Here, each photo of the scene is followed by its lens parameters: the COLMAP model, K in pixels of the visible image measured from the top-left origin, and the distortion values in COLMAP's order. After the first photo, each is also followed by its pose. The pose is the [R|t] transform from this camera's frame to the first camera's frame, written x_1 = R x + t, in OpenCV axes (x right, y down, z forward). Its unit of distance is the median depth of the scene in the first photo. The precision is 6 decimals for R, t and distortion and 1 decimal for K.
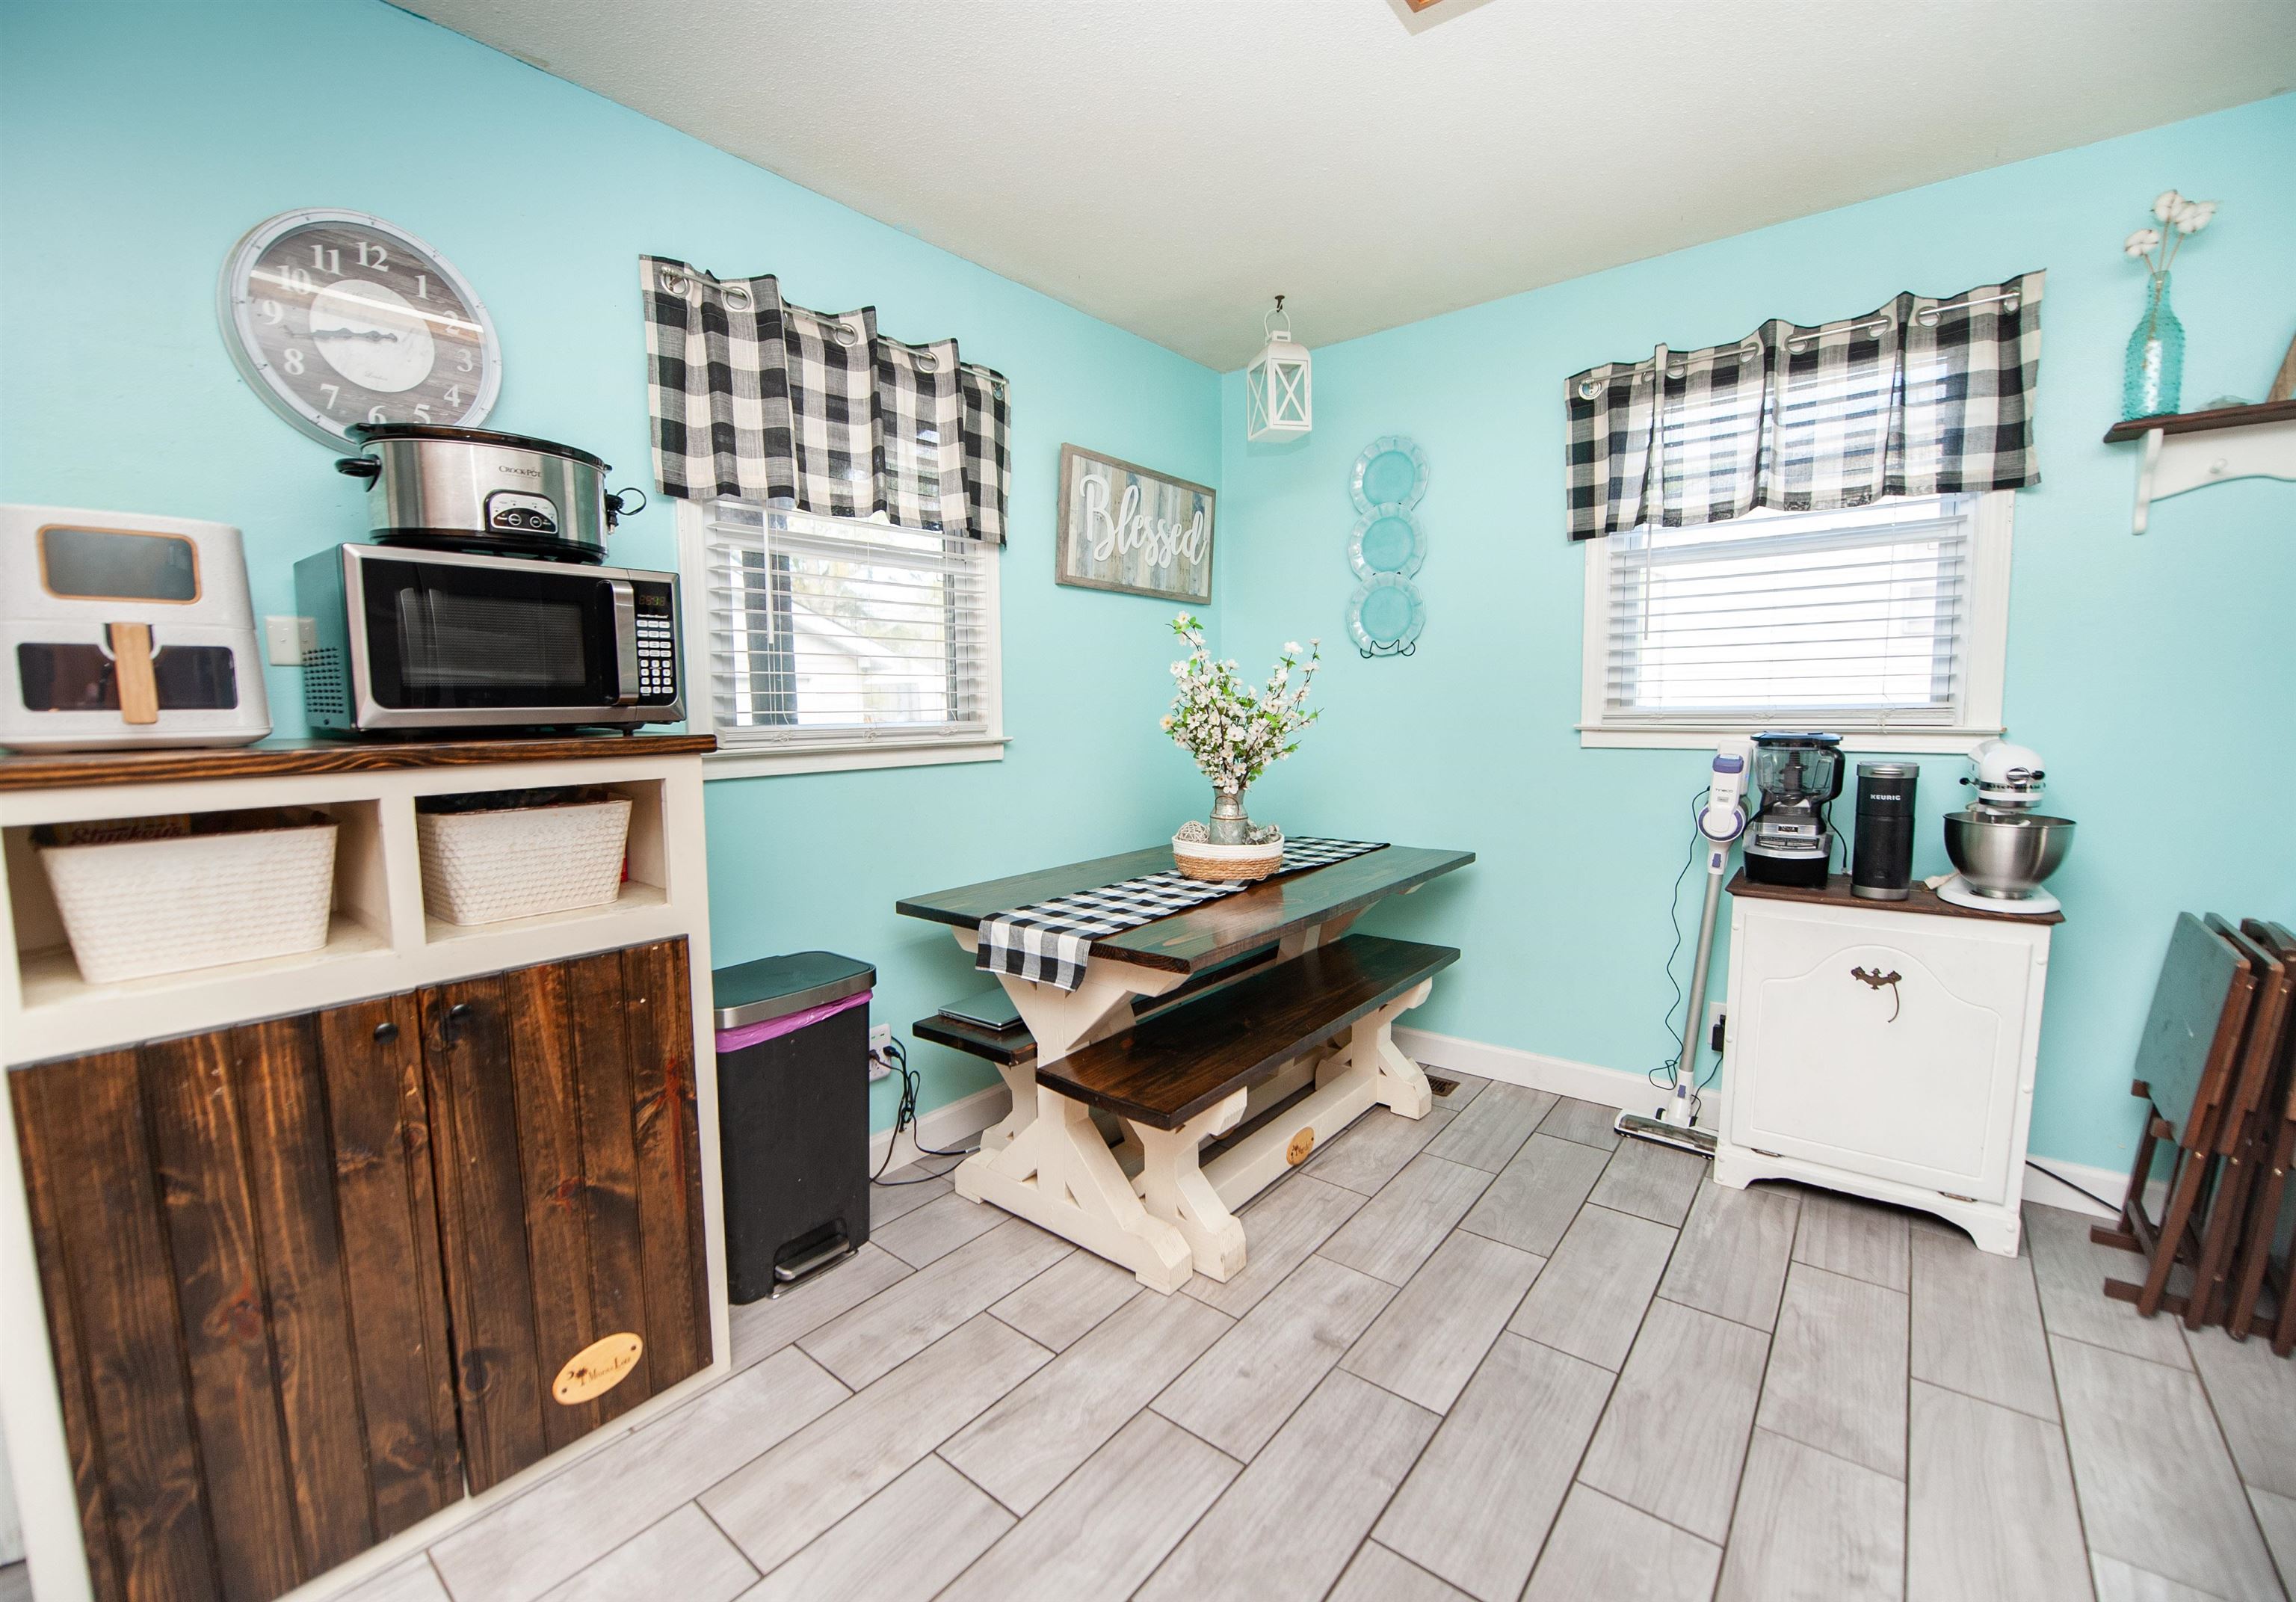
lens RADIAL K [[952.7, 0, 1105.3], [0, 952.7, 808.0], [0, 0, 1]] dist [-0.021656, -0.000188]
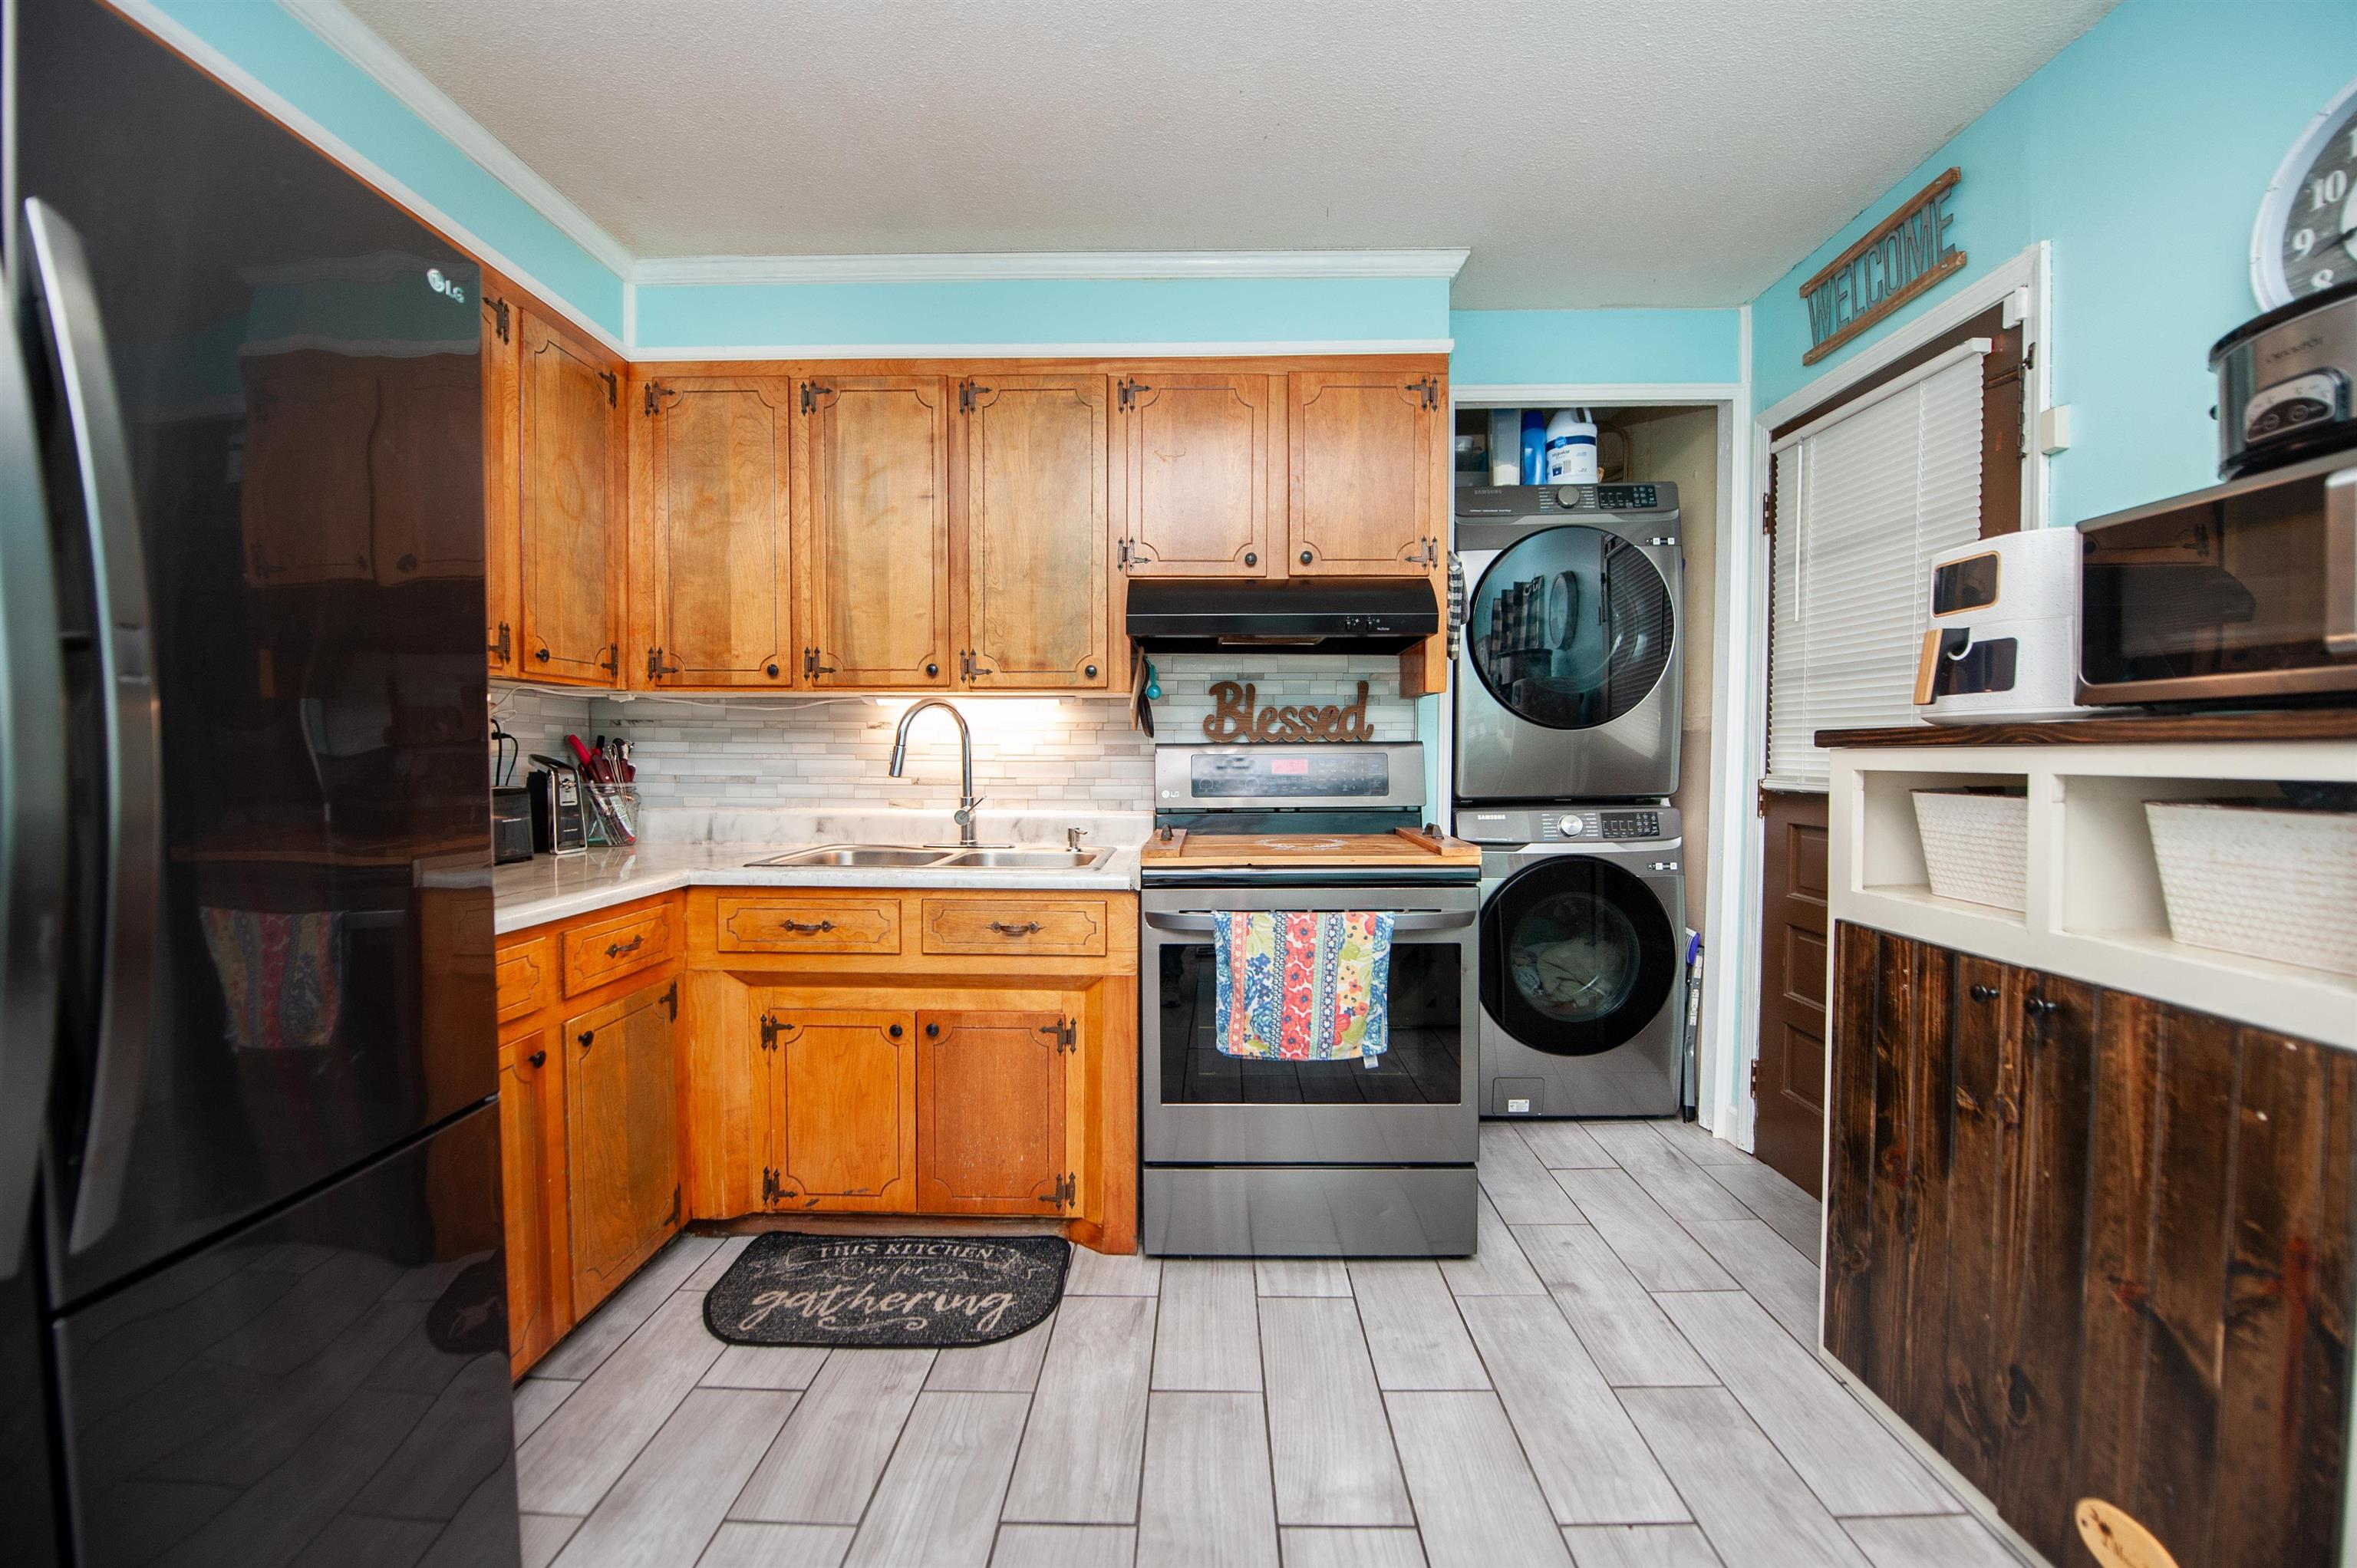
lens RADIAL K [[947.6, 0, 1190.2], [0, 947.6, 791.3], [0, 0, 1]] dist [-0.017115, -0.002666]
pose [[-0.771032, 0.036791, -0.635733, 0.456929], [-0.058304, 0.990058, 0.128009, -0.053638], [0.634122, 0.135765, -0.761221, 0.950201]]
